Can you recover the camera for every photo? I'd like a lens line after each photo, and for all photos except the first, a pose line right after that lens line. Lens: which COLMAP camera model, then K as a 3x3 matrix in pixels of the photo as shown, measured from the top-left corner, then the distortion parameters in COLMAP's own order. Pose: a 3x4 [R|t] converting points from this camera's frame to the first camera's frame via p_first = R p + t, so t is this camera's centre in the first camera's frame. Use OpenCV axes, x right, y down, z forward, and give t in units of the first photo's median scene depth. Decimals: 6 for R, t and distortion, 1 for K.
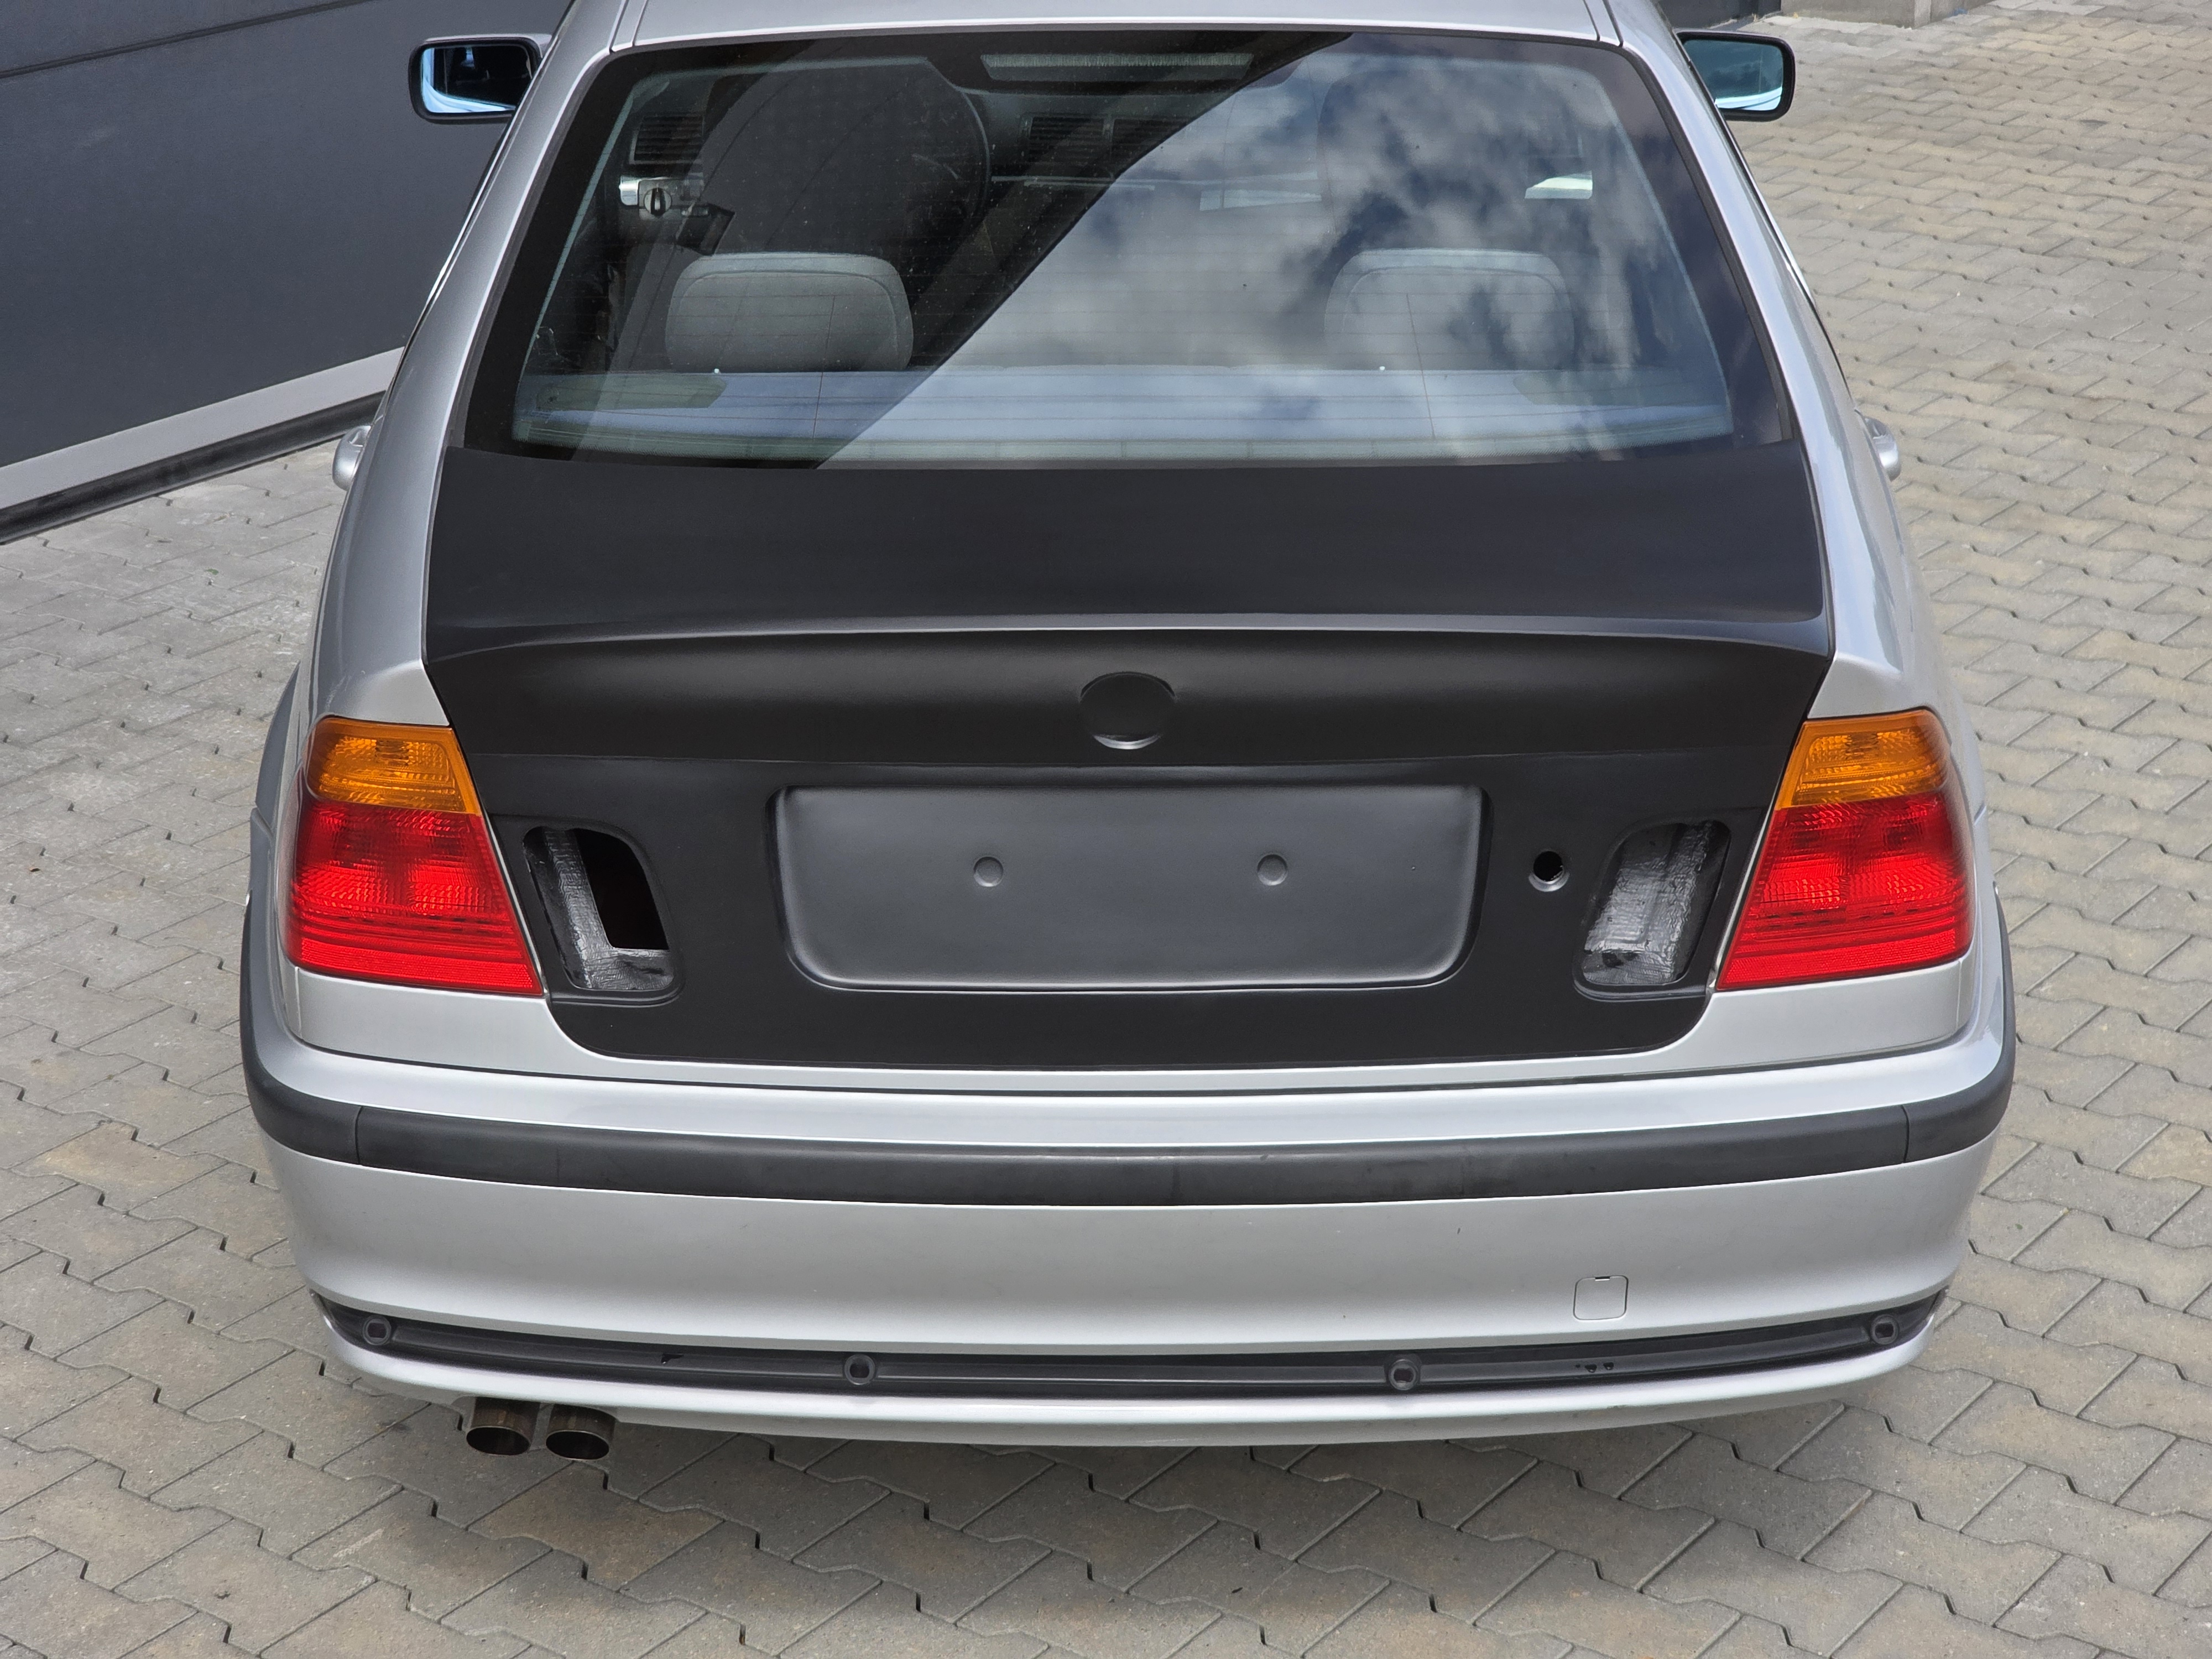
lens RADIAL K [[4387.8, 0, 1106.0], [0, 4387.8, 829.5], [0, 0, 1]] dist [-0.317899, 2.676038]
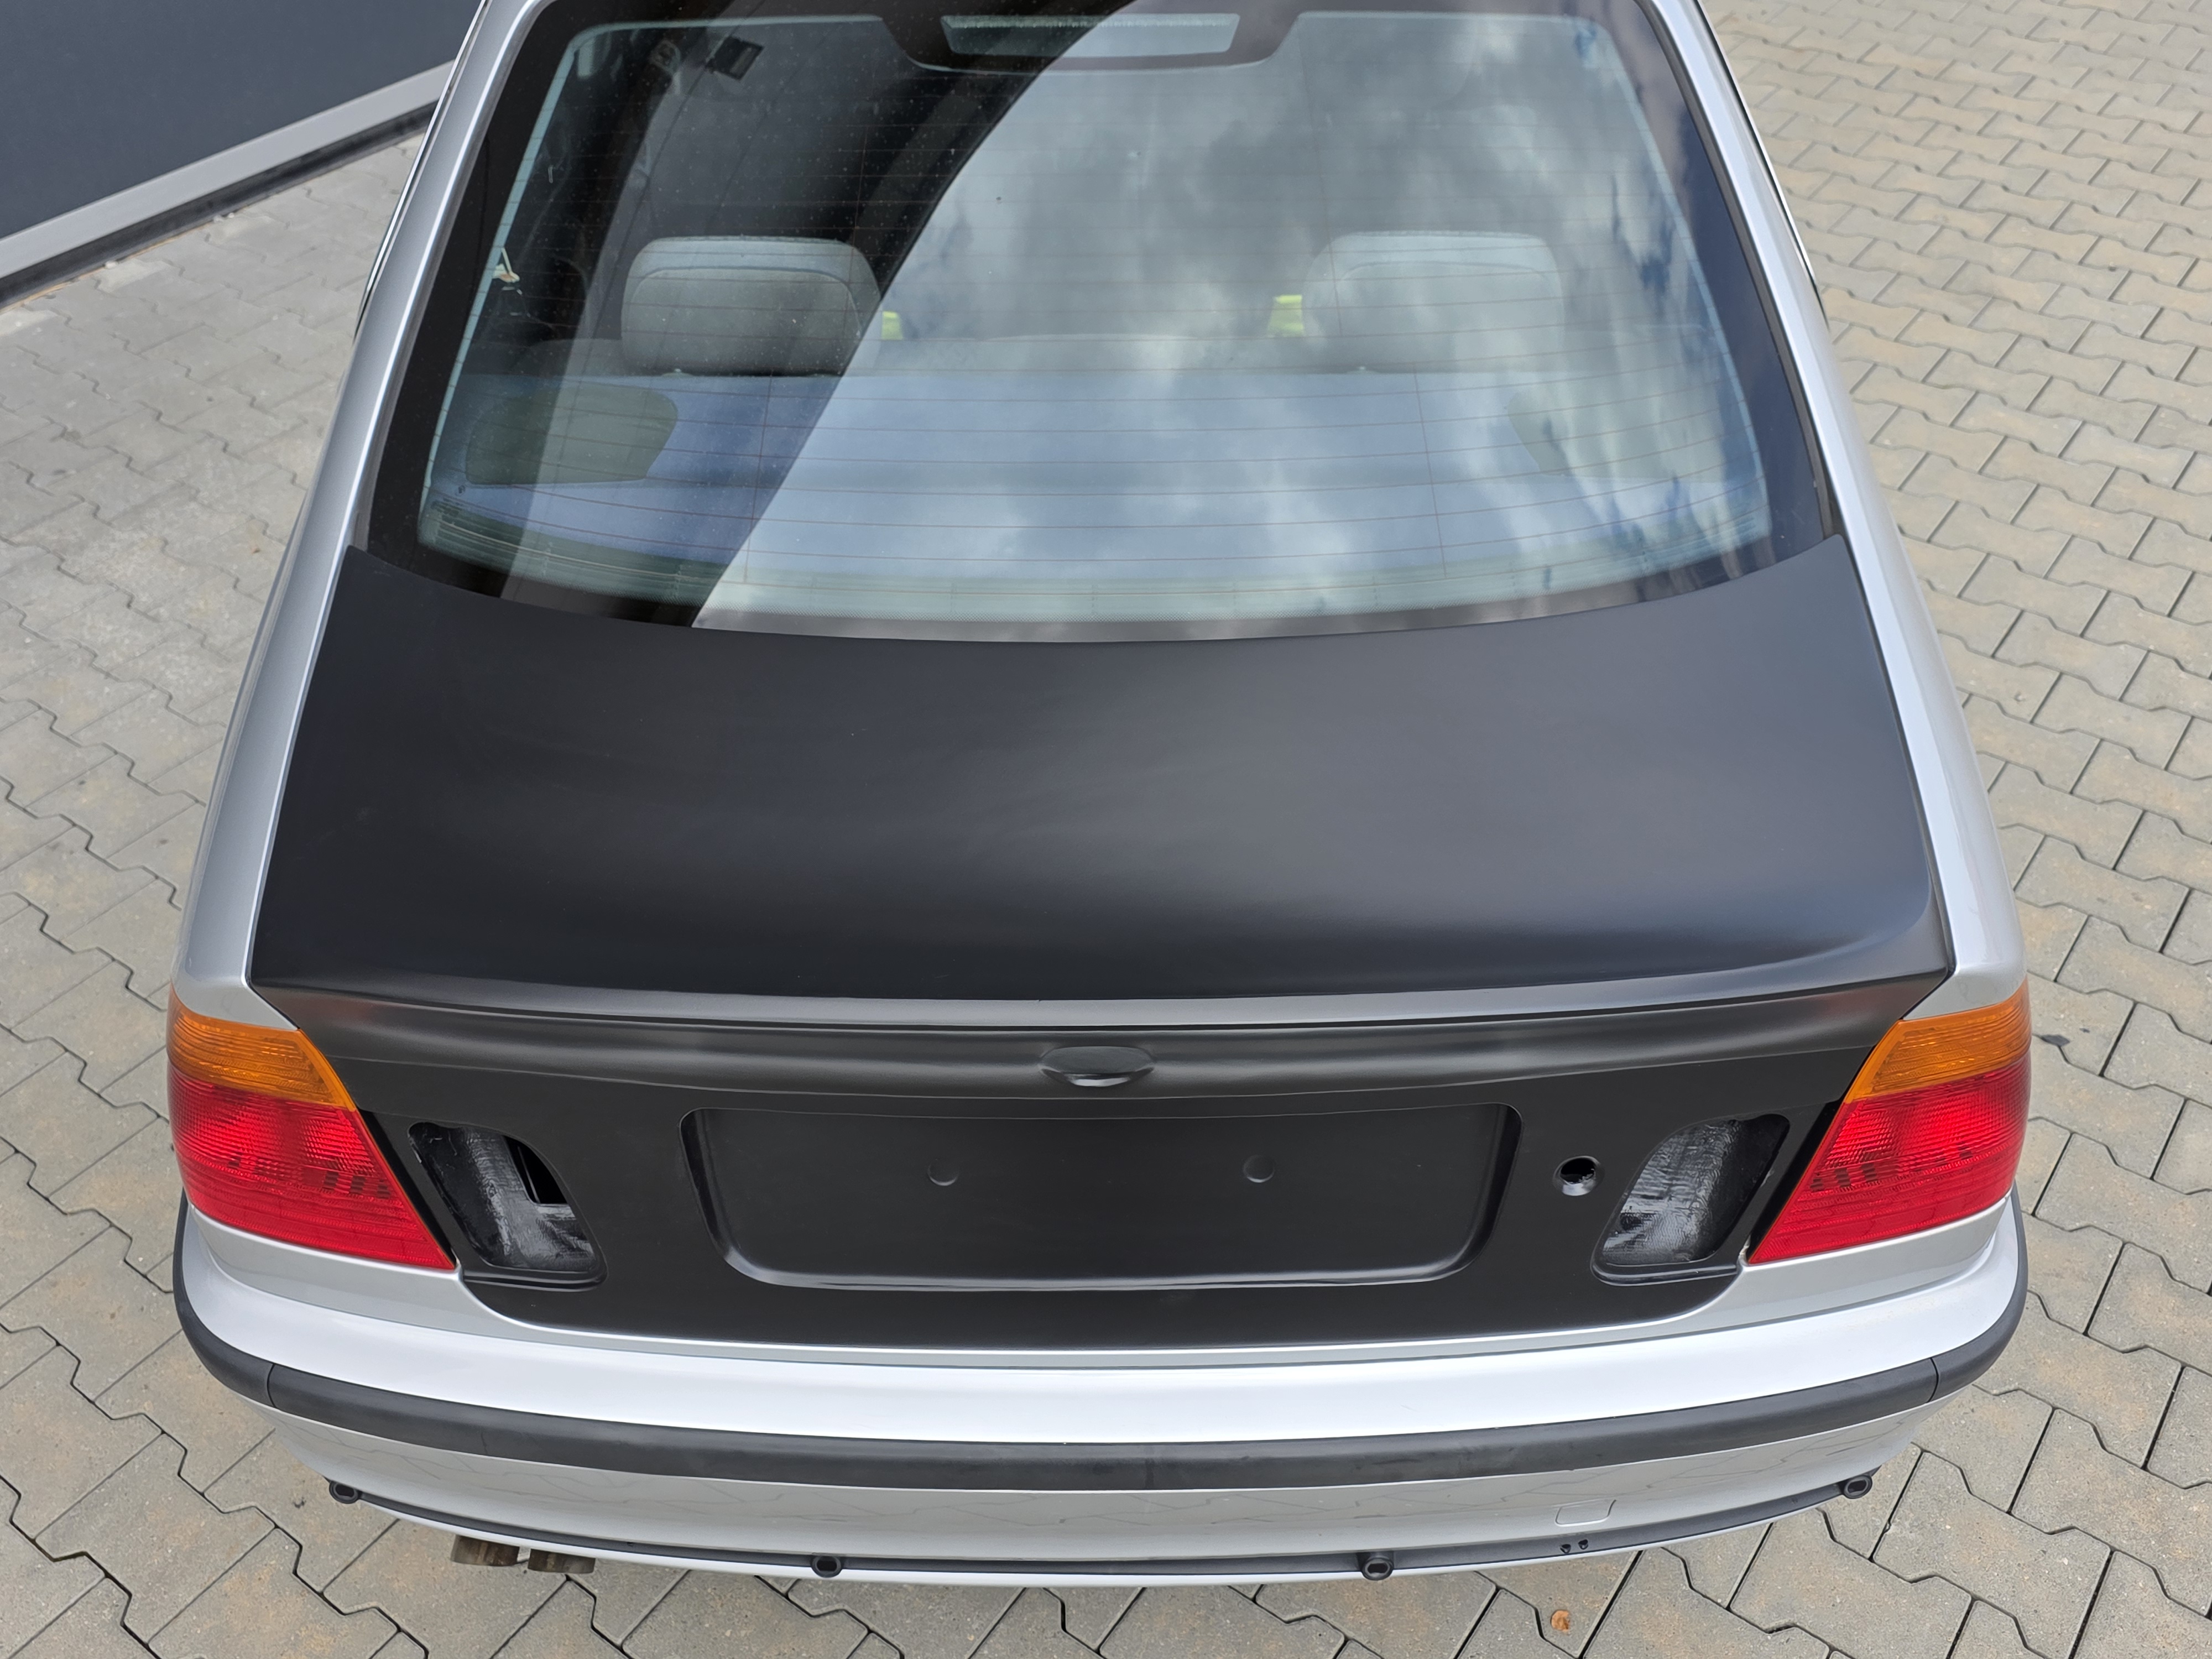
lens RADIAL K [[2024.6, 0, 1106.0], [0, 2024.6, 829.5], [0, 0, 1]] dist [0.026744, 0.005469]
pose [[0.999988, -0.000044, 0.004938, 0.003934], [-0.001681, 0.937216, 0.348747, -0.182751], [-0.004644, -0.348751, 0.937204, 0.594628]]
